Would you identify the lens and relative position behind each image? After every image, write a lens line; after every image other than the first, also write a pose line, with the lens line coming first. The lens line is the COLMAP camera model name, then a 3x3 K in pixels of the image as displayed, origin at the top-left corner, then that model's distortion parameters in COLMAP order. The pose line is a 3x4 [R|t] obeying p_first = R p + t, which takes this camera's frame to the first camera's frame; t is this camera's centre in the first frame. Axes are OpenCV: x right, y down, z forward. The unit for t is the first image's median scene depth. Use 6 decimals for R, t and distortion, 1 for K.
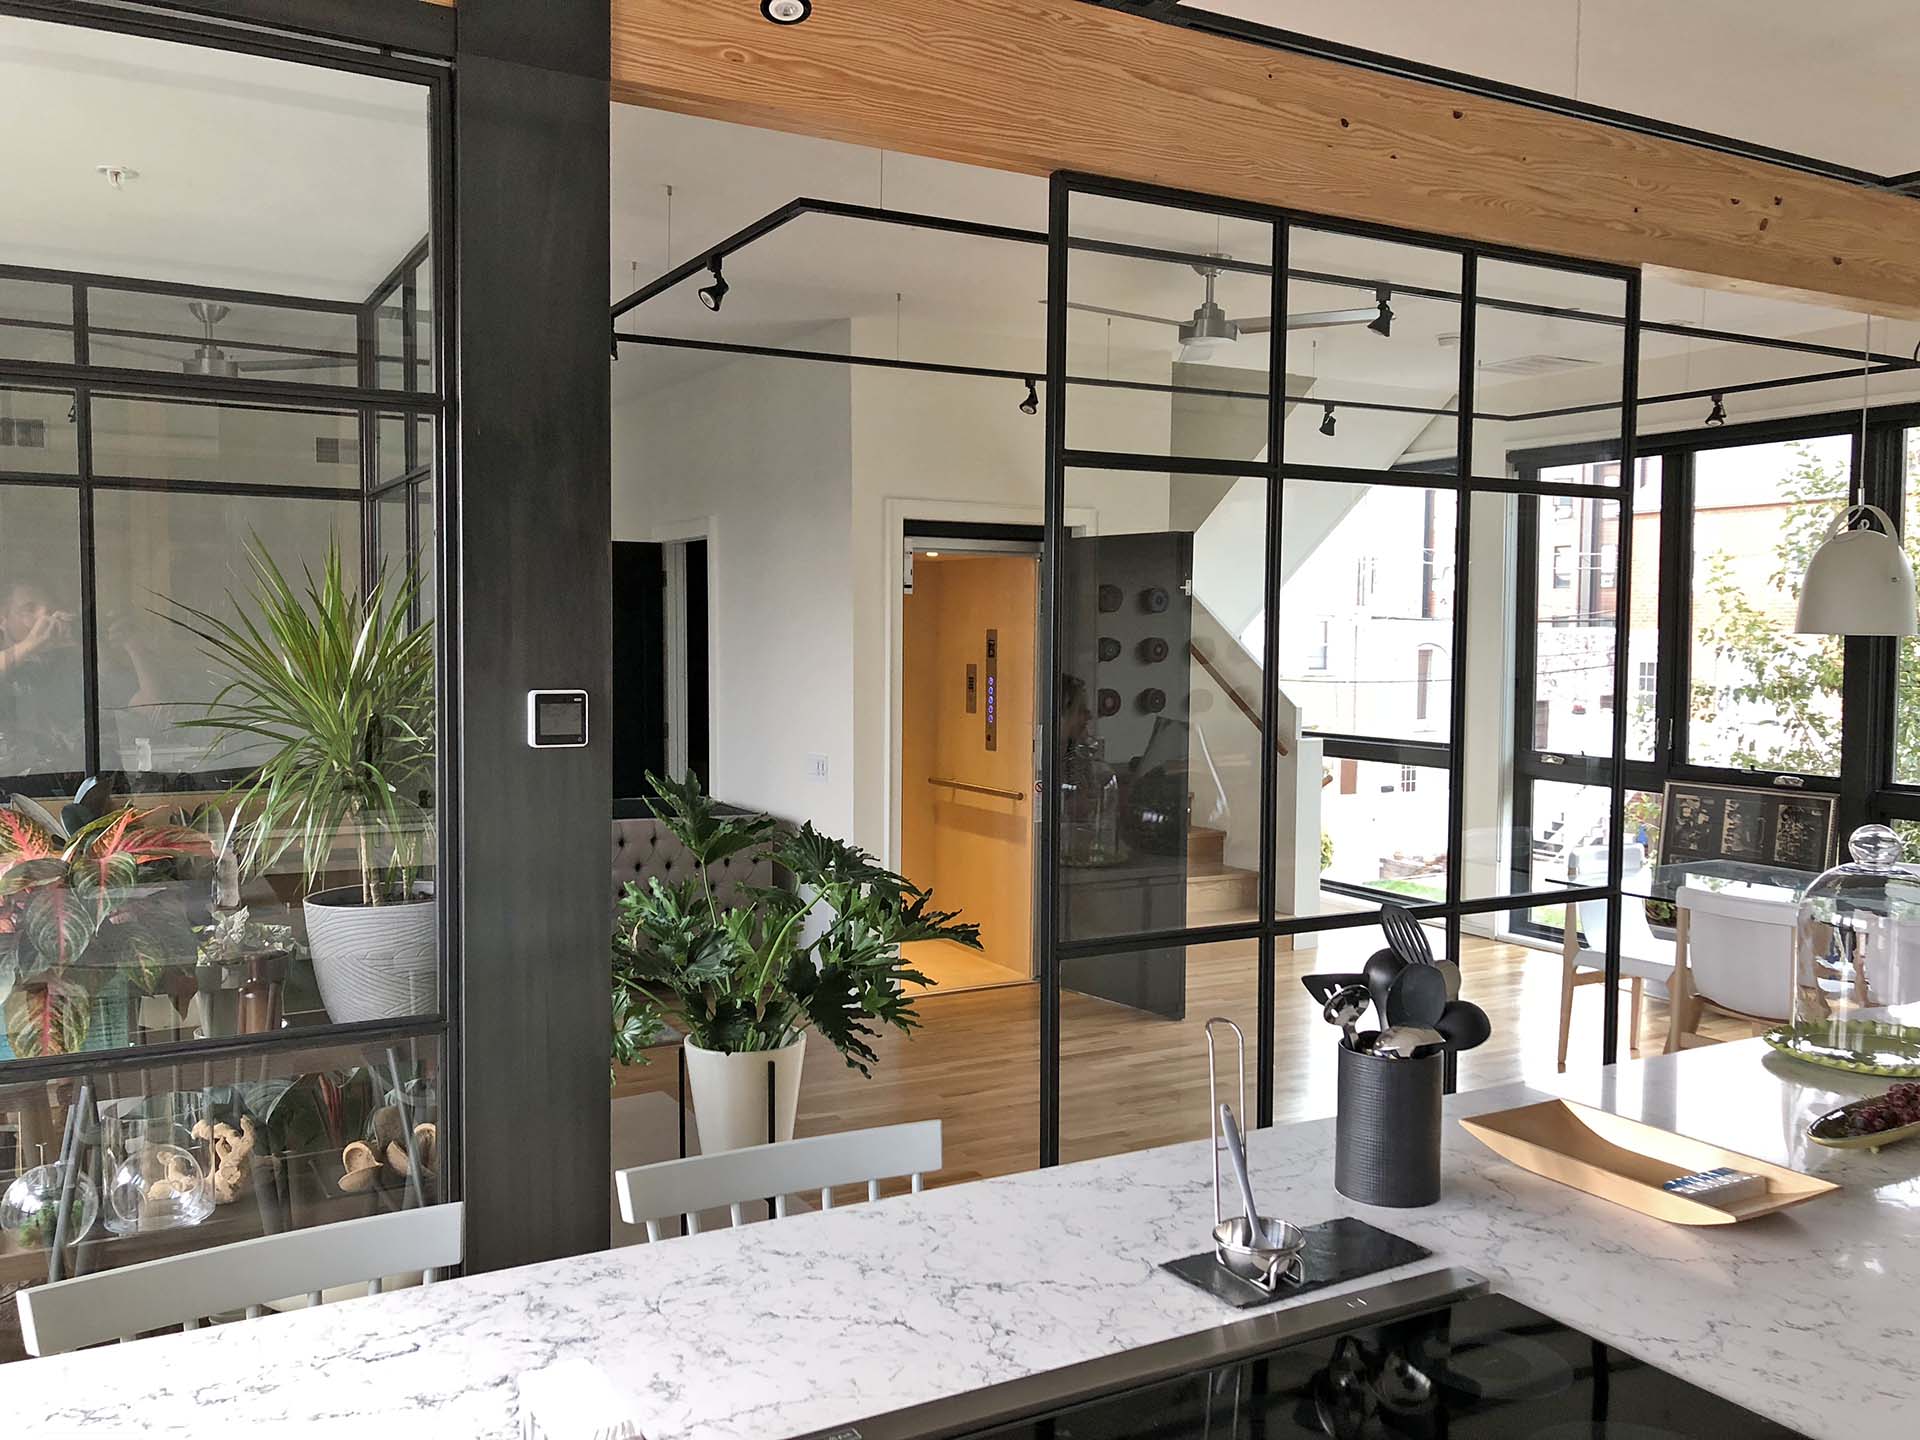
lens RADIAL K [[1598.5, 0, 957.6], [0, 1598.5, 728.0], [0, 0, 1]] dist [0.007296, 0.003561]
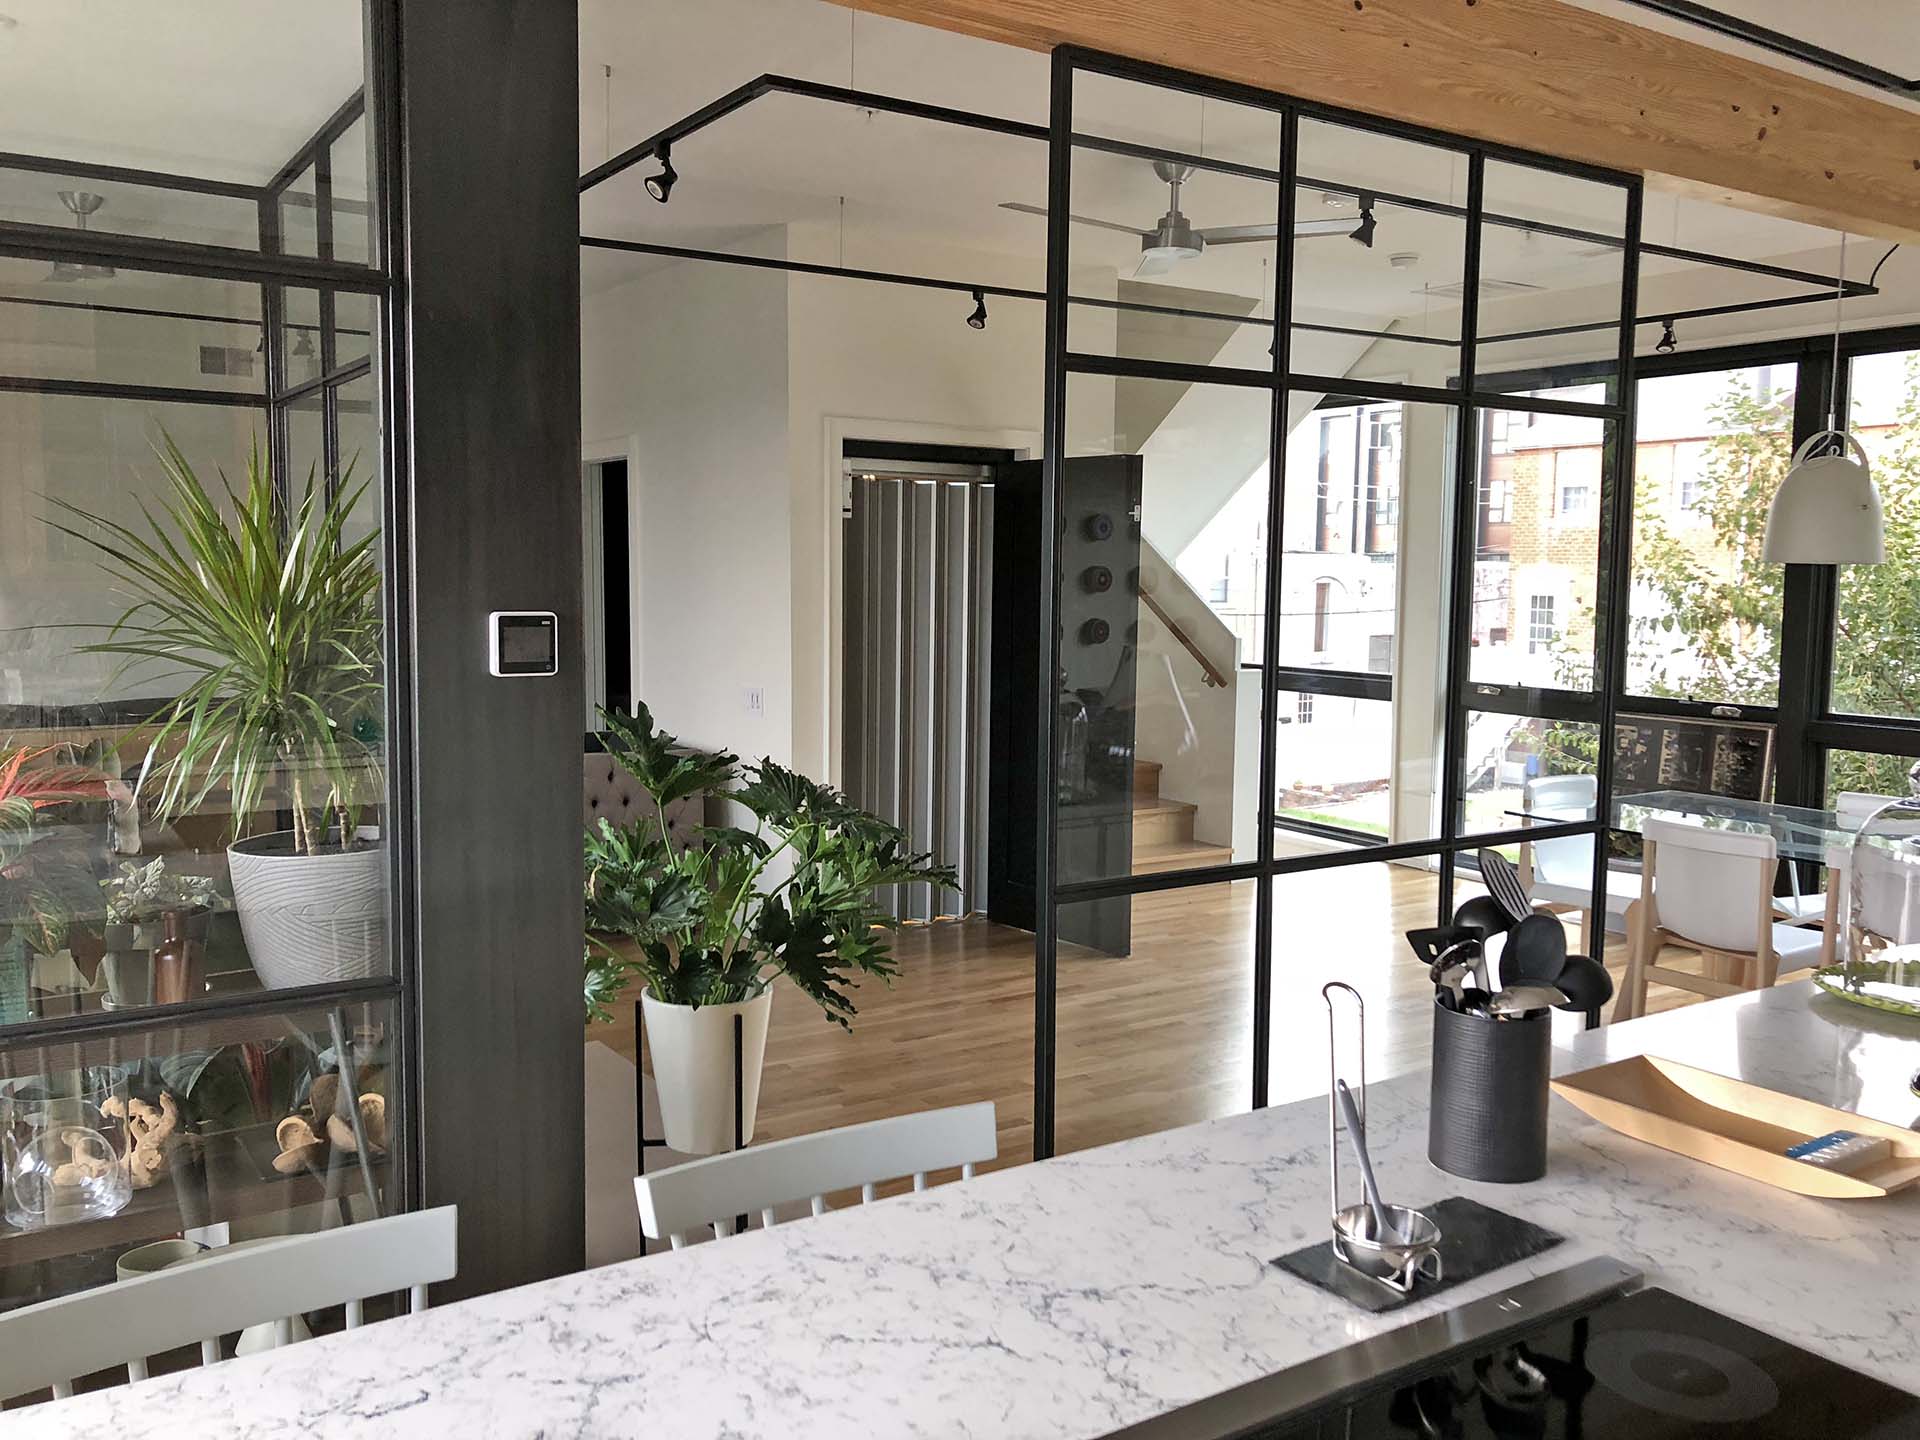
lens RADIAL K [[1584.9, 0, 960.0], [0, 1584.9, 720.0], [0, 0, 1]] dist [0.010960, 0.000355]
pose [[0.997444, -0.002599, 0.071401, -0.064044], [-0.000057, 0.999309, 0.037164, 0.003177], [-0.071448, -0.037073, 0.996755, 0.092074]]
